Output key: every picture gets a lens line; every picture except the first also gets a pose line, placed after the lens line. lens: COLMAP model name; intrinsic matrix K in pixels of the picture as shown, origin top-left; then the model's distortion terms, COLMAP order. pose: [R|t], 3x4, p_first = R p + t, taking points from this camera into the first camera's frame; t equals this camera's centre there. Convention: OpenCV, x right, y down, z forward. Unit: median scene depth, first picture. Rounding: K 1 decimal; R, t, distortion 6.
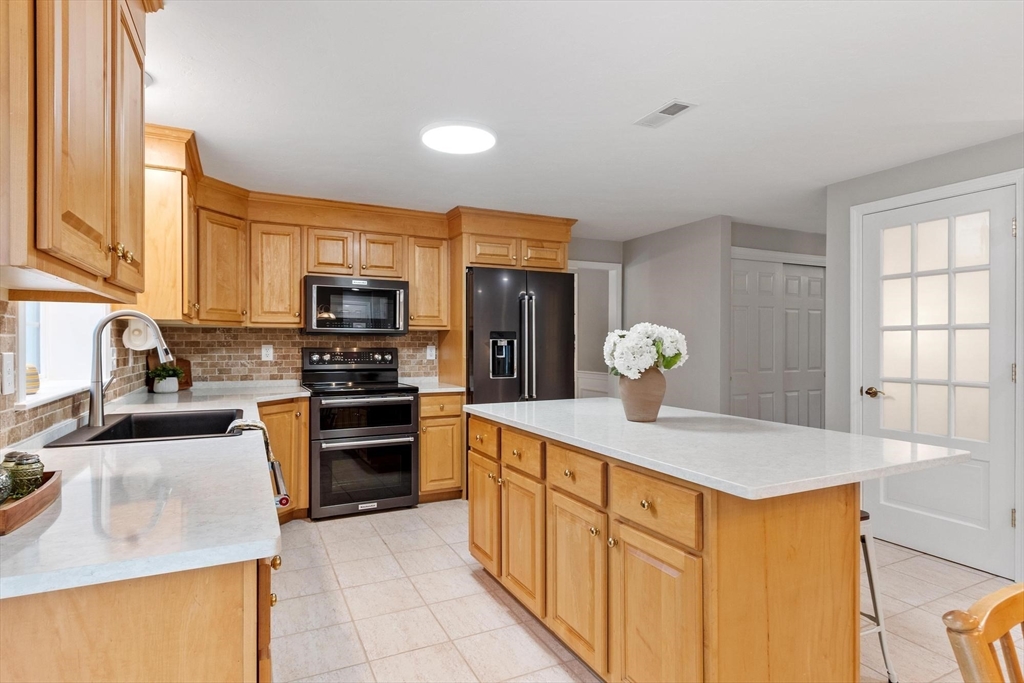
lens RADIAL K [[535.7, 0, 512.0], [0, 535.7, 341.5], [0, 0, 1]] dist [0.000568, 0.000142]
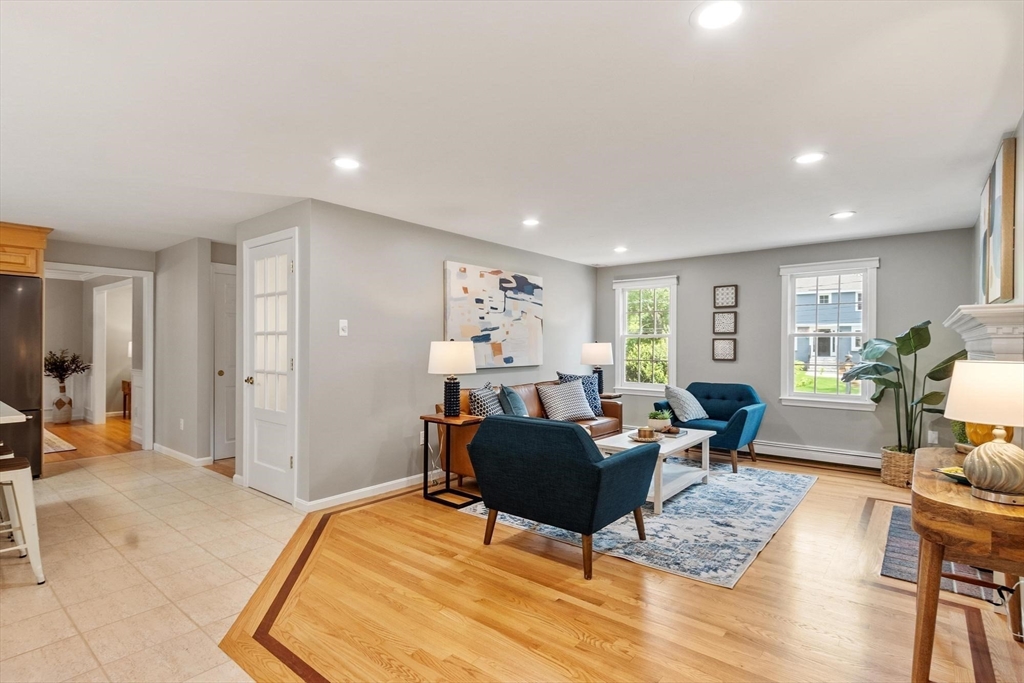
lens RADIAL K [[515.4, 0, 505.6], [0, 515.4, 344.1], [0, 0, 1]] dist [-0.000687, -0.000160]
pose [[0.911475, 0.008298, 0.411272, 0.540037], [-0.007835, 0.999965, -0.002810, 0.001636], [-0.411281, -0.000661, 0.911508, -0.332332]]
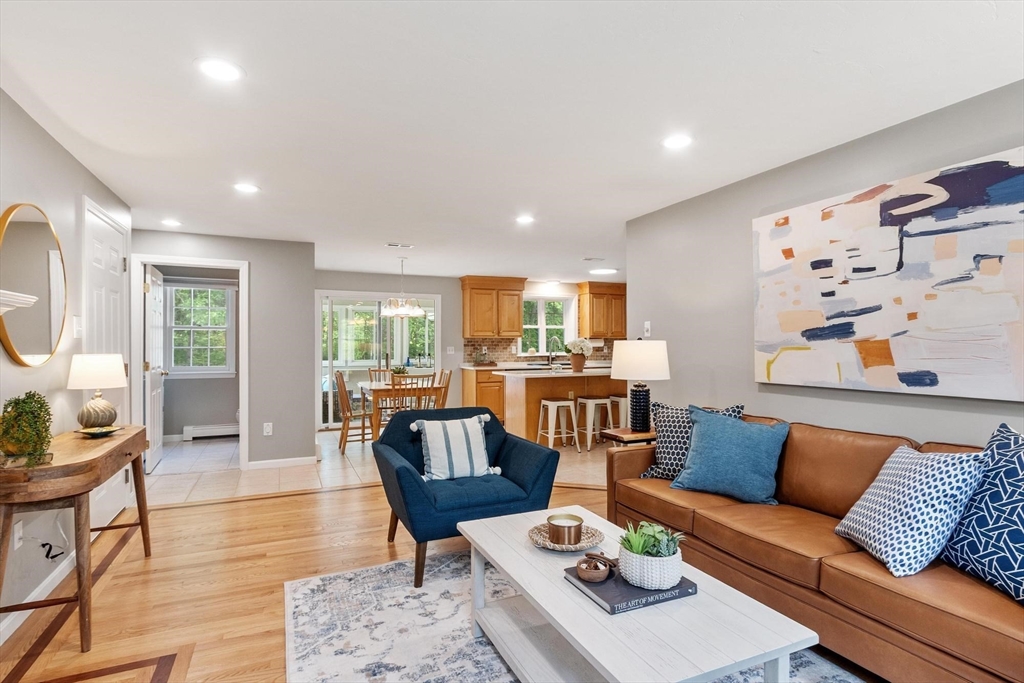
lens RADIAL K [[515.4, 0, 505.6], [0, 515.4, 344.1], [0, 0, 1]] dist [-0.000687, -0.000160]
pose [[-0.052293, 0.001598, -0.998630, 1.755990], [0.005566, 0.999984, 0.001309, -0.003326], [0.998616, -0.005490, -0.052301, 0.488609]]
